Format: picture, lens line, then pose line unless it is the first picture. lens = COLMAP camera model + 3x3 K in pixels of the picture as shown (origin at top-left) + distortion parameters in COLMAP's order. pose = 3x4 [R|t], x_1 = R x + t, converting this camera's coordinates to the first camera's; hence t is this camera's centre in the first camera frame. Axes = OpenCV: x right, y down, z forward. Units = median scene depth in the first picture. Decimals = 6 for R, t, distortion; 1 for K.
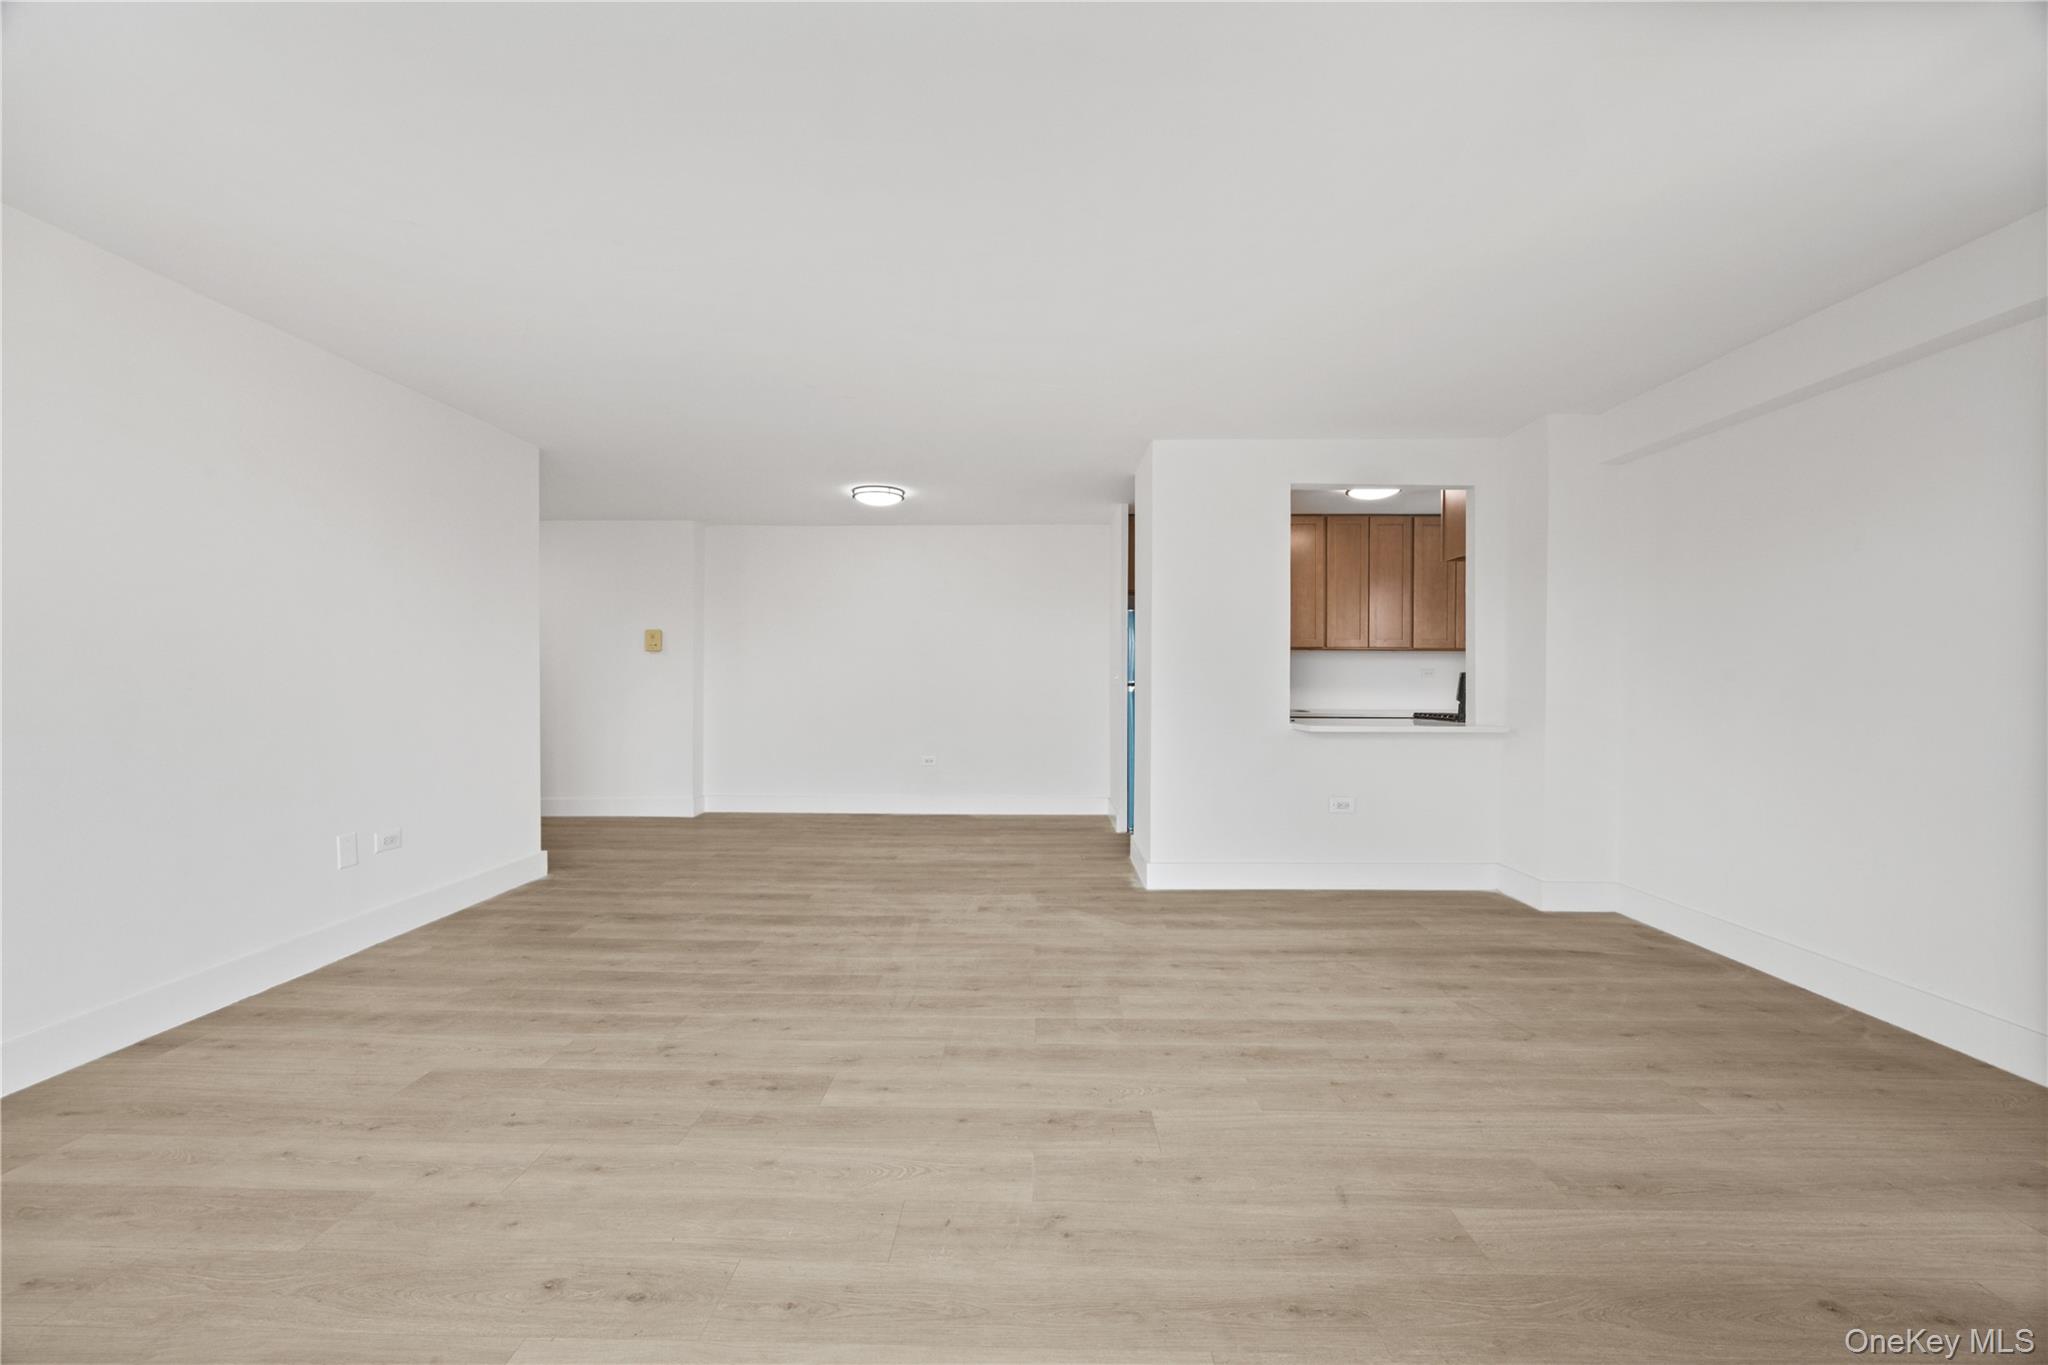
lens RADIAL K [[788.5, 0, 1021.3], [0, 788.5, 674.9], [0, 0, 1]] dist [-0.000913, -0.000272]
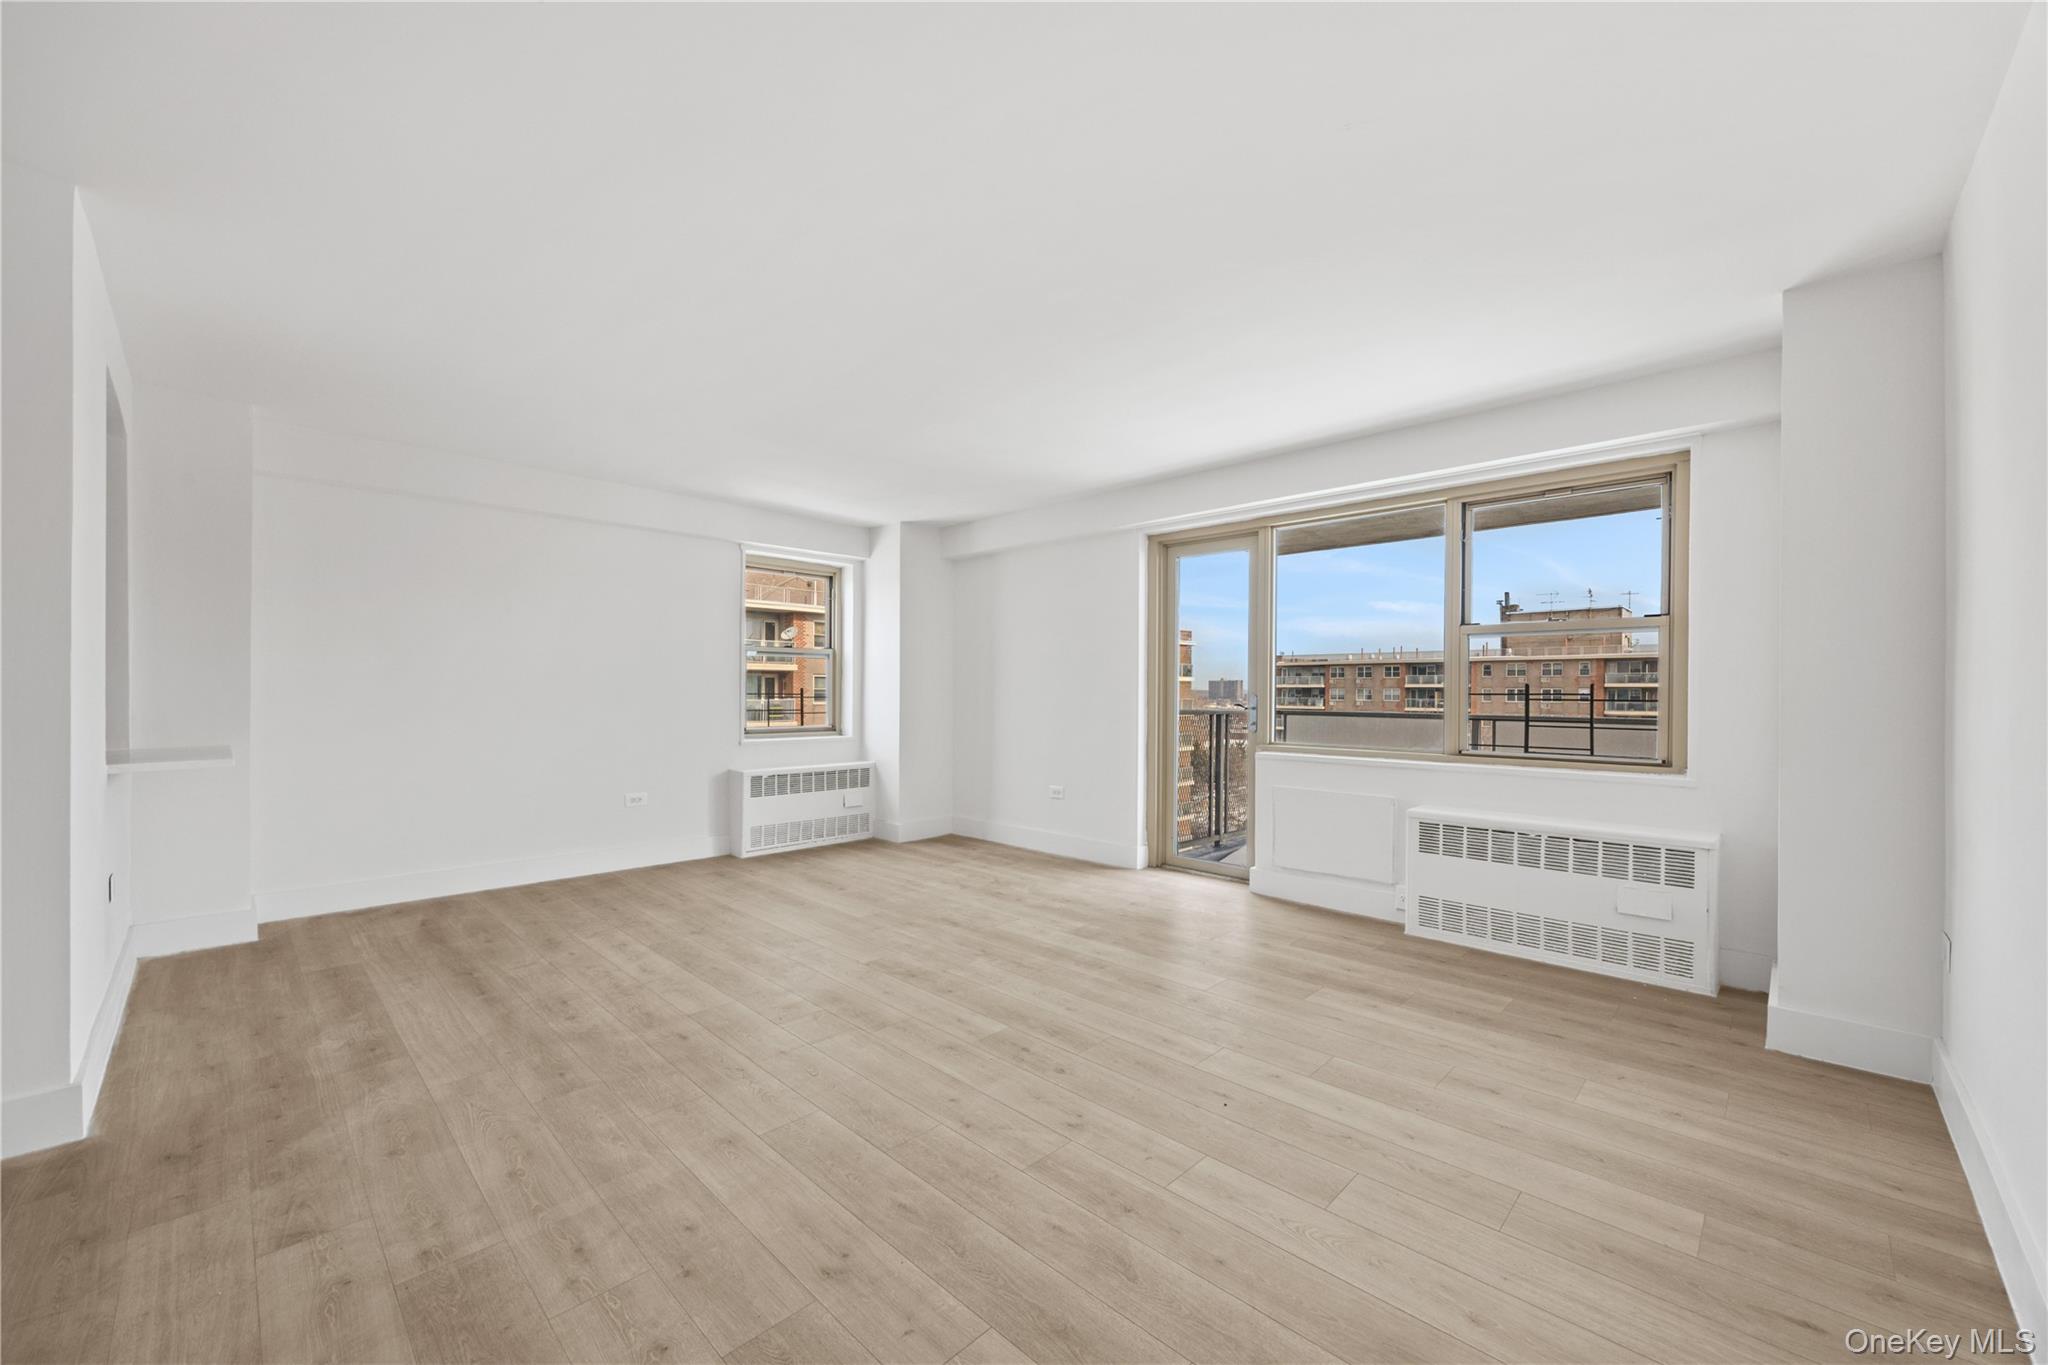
lens RADIAL K [[792.2, 0, 1024.0], [0, 792.2, 682.5], [0, 0, 1]] dist [0.000336, 0.000184]
pose [[-0.730541, 0.004044, 0.682857, -0.894951], [-0.006265, 0.999901, -0.012624, 0.002487], [-0.682840, -0.013500, -0.730443, 1.499655]]
